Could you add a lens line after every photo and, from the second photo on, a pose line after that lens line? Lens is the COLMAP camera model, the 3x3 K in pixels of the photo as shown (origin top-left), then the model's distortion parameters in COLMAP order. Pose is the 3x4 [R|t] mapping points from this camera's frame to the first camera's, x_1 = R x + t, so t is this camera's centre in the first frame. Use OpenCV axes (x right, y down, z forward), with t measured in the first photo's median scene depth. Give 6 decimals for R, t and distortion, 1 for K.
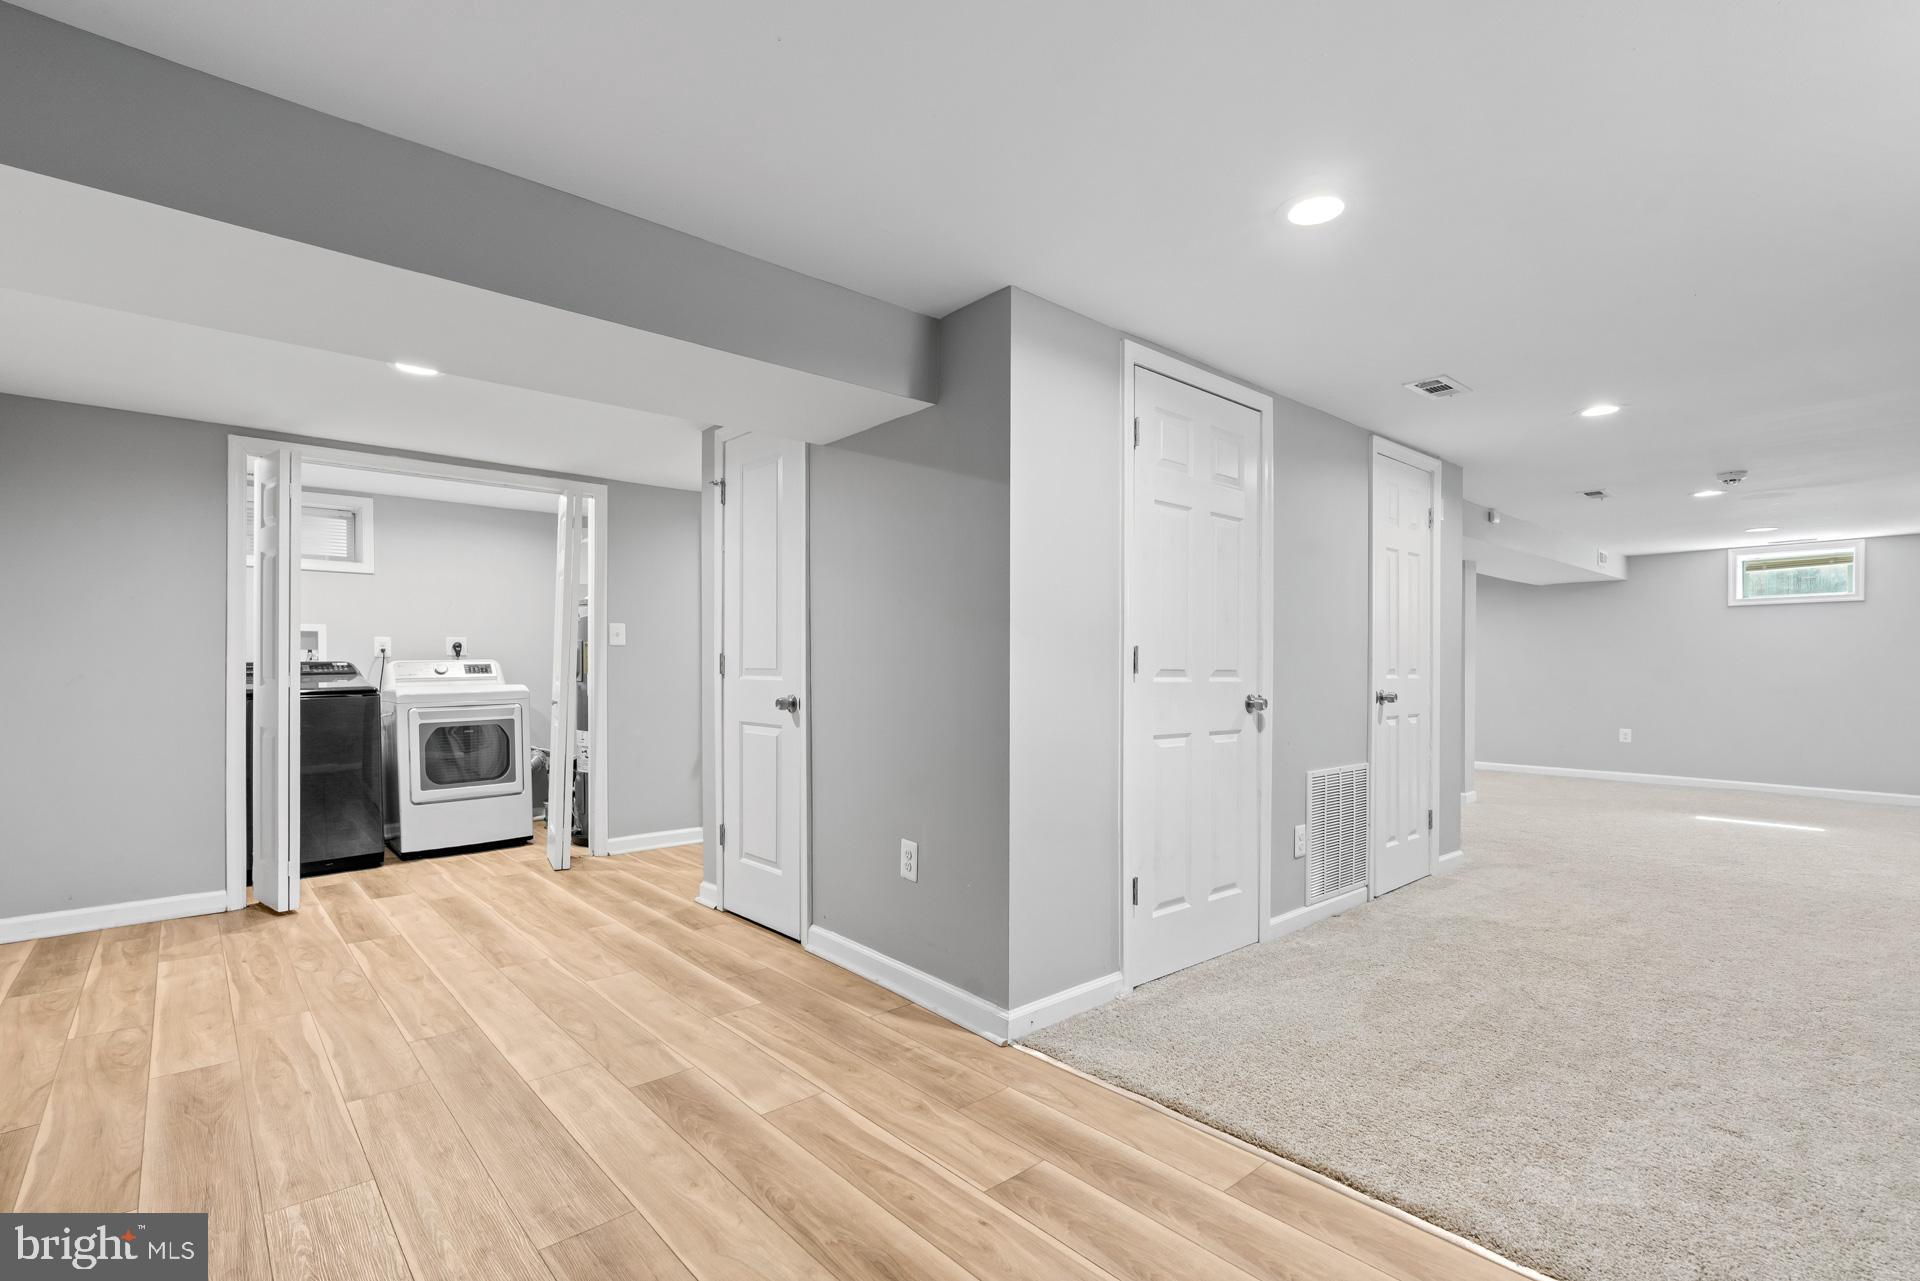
lens RADIAL K [[873.0, 0, 957.0], [0, 873.0, 639.0], [0, 0, 1]] dist [-0.003286, 0.000813]
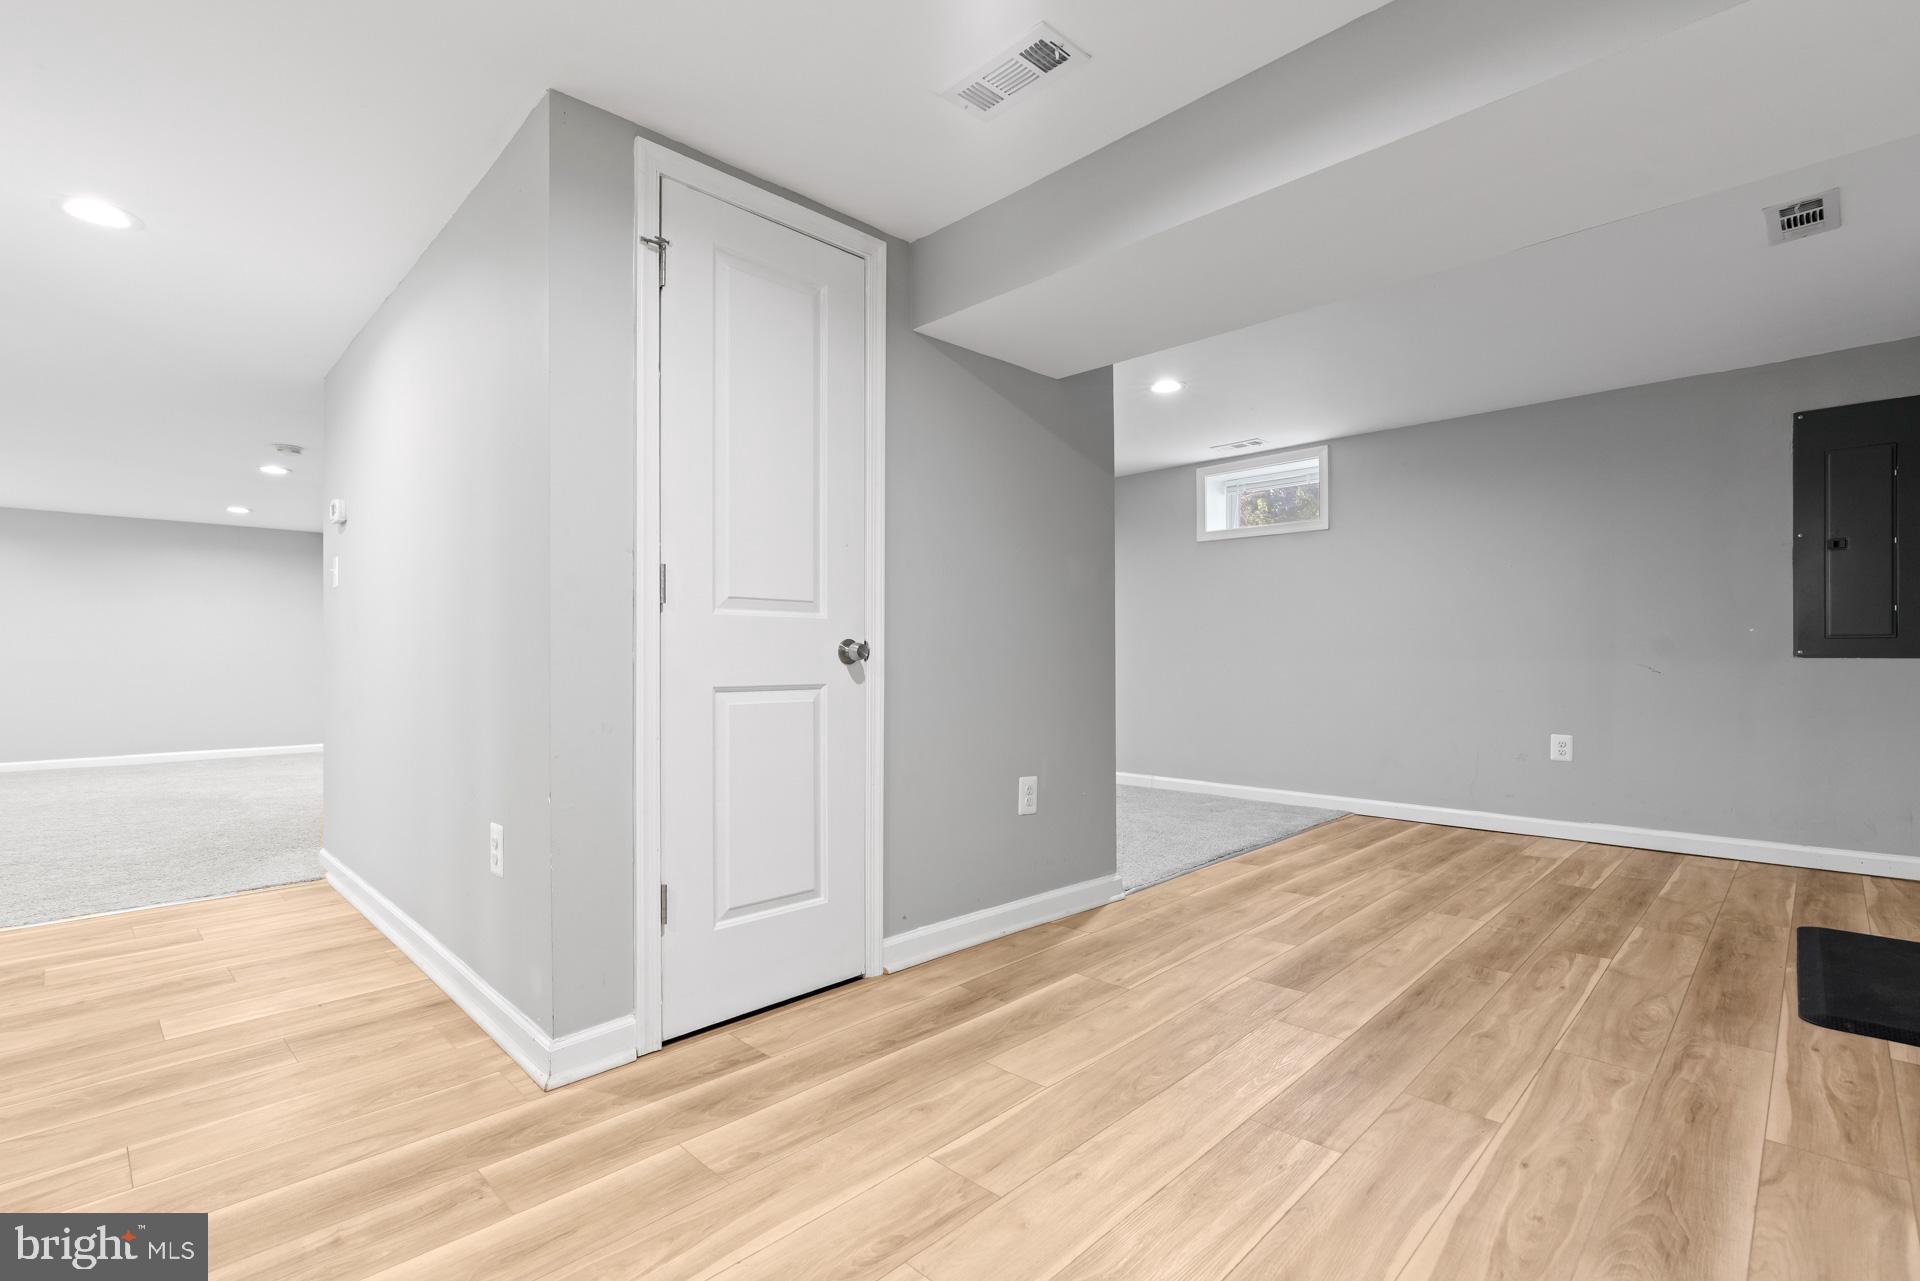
lens RADIAL K [[873.0, 0, 957.0], [0, 873.0, 639.0], [0, 0, 1]] dist [-0.003286, 0.000813]
pose [[-0.059171, 0.022243, 0.998000, -1.228398], [-0.031983, 0.999196, -0.024166, 0.106516], [-0.997735, -0.033349, -0.058412, 1.297609]]
